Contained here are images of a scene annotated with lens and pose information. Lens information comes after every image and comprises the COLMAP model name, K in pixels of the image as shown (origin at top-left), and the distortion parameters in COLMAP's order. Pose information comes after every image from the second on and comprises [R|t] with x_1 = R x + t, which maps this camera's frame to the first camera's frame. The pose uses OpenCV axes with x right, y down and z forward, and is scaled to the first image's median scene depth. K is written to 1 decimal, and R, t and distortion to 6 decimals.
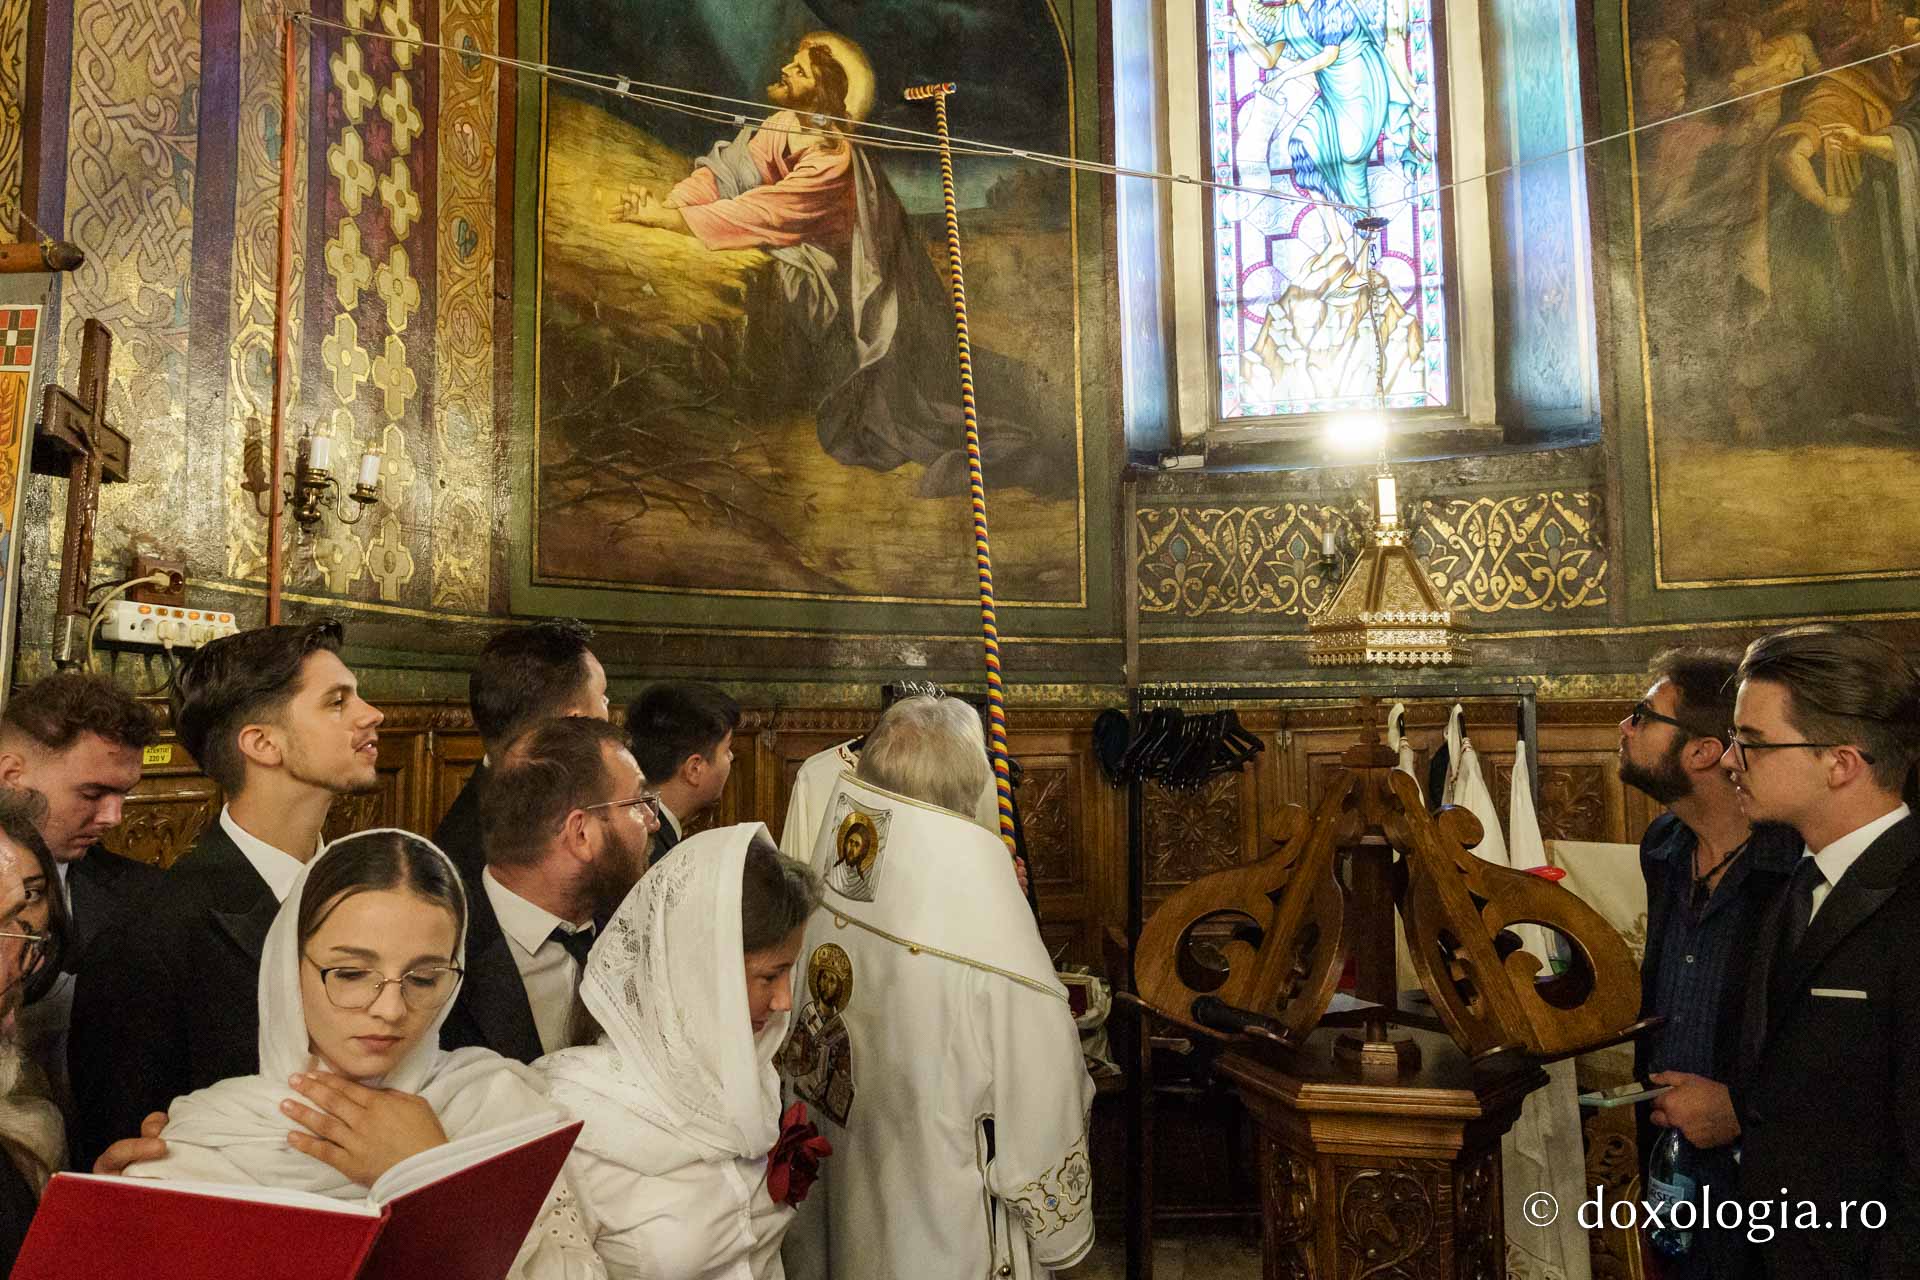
lens RADIAL K [[1327.8, 0, 1003.5], [0, 1327.8, 592.6], [0, 0, 1]] dist [-0.015285, 0.003083]
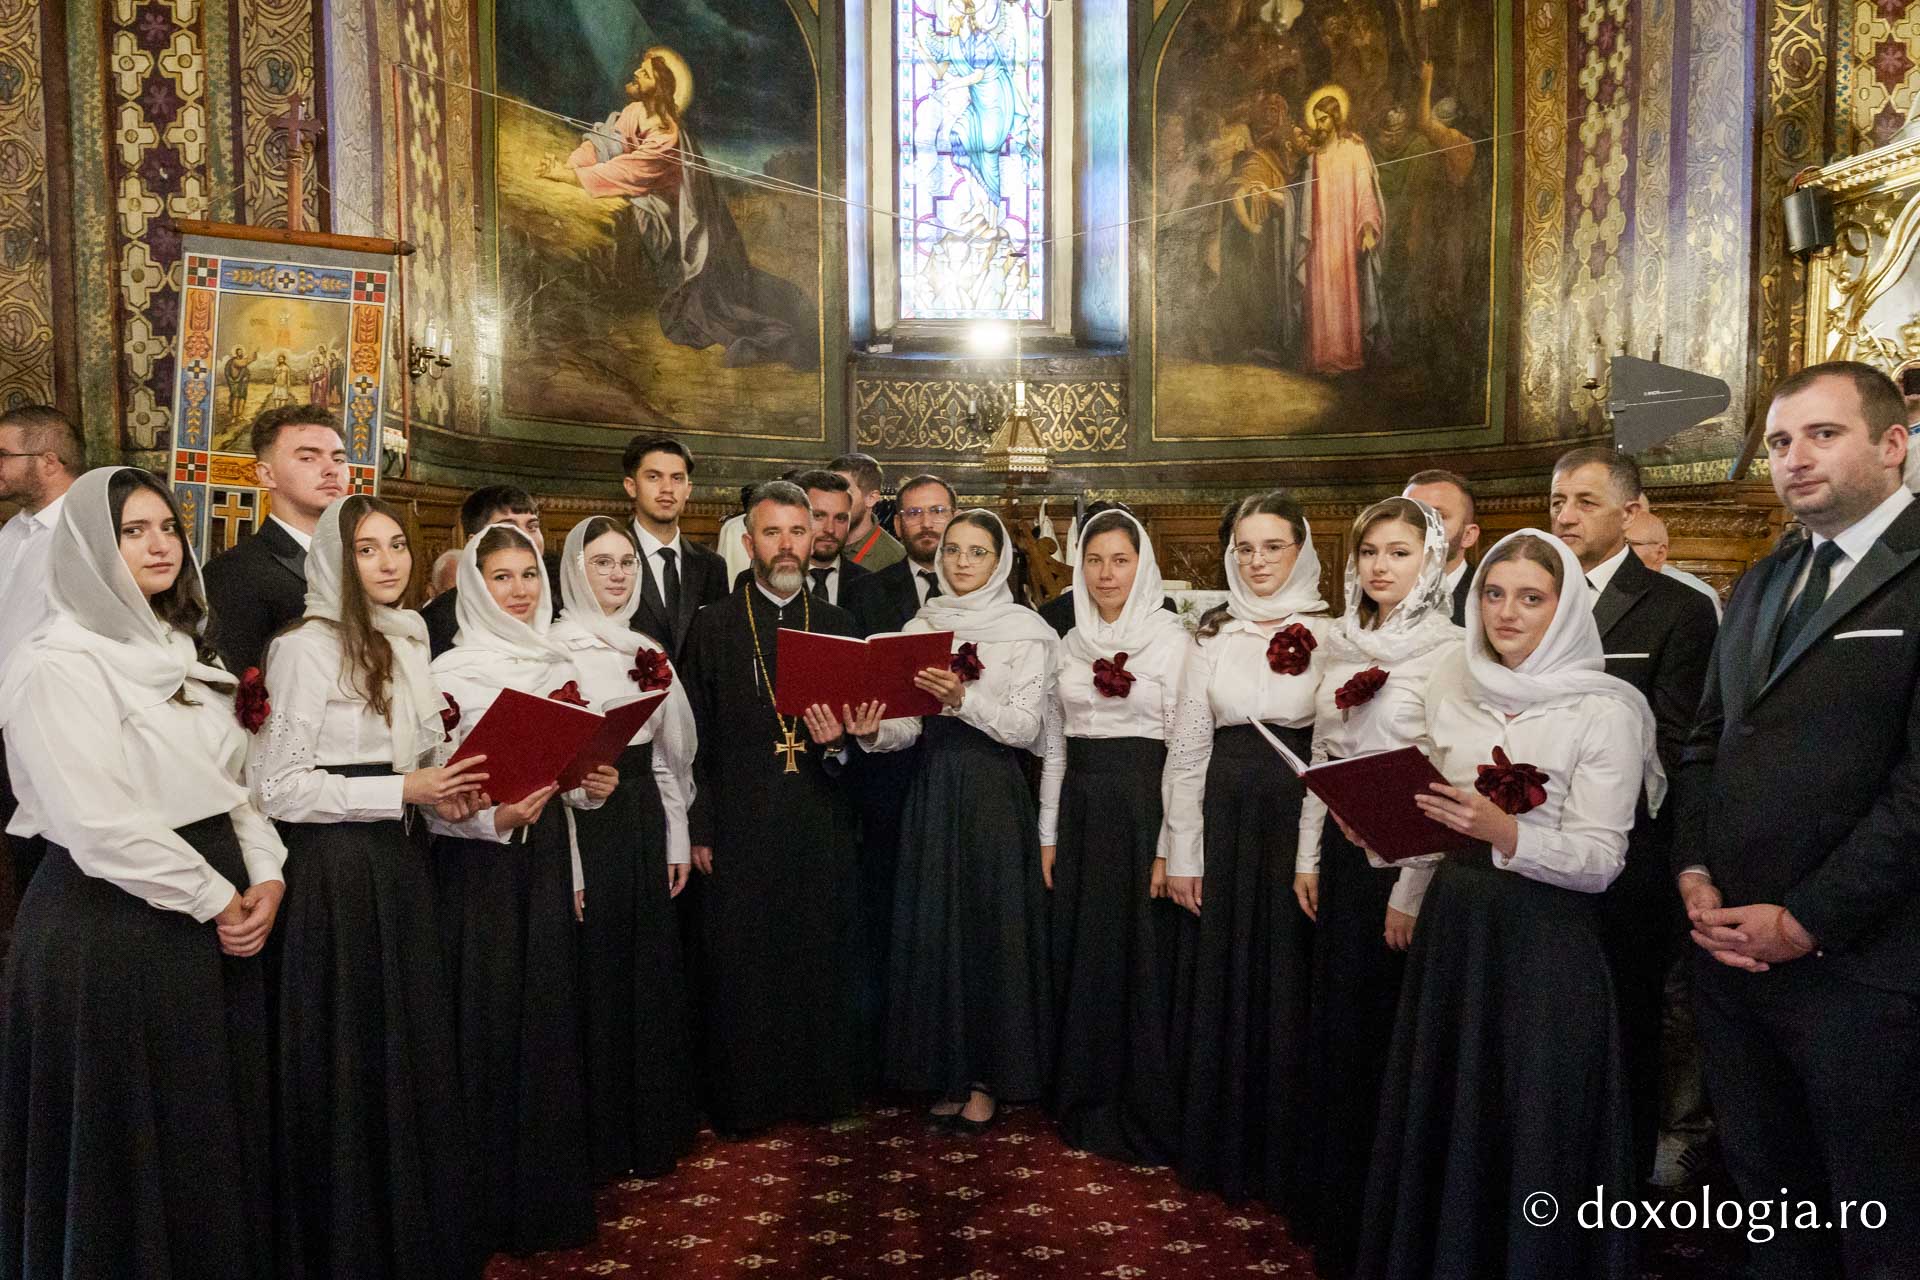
lens RADIAL K [[1327.8, 0, 964.1], [0, 1327.8, 639.9], [0, 0, 1]] dist [-0.015285, 0.003083]
pose [[0.960002, -0.010735, 0.279786, -0.232094], [-0.032969, 0.987979, 0.151032, 0.000347], [-0.278044, -0.154215, 0.948108, -0.614057]]
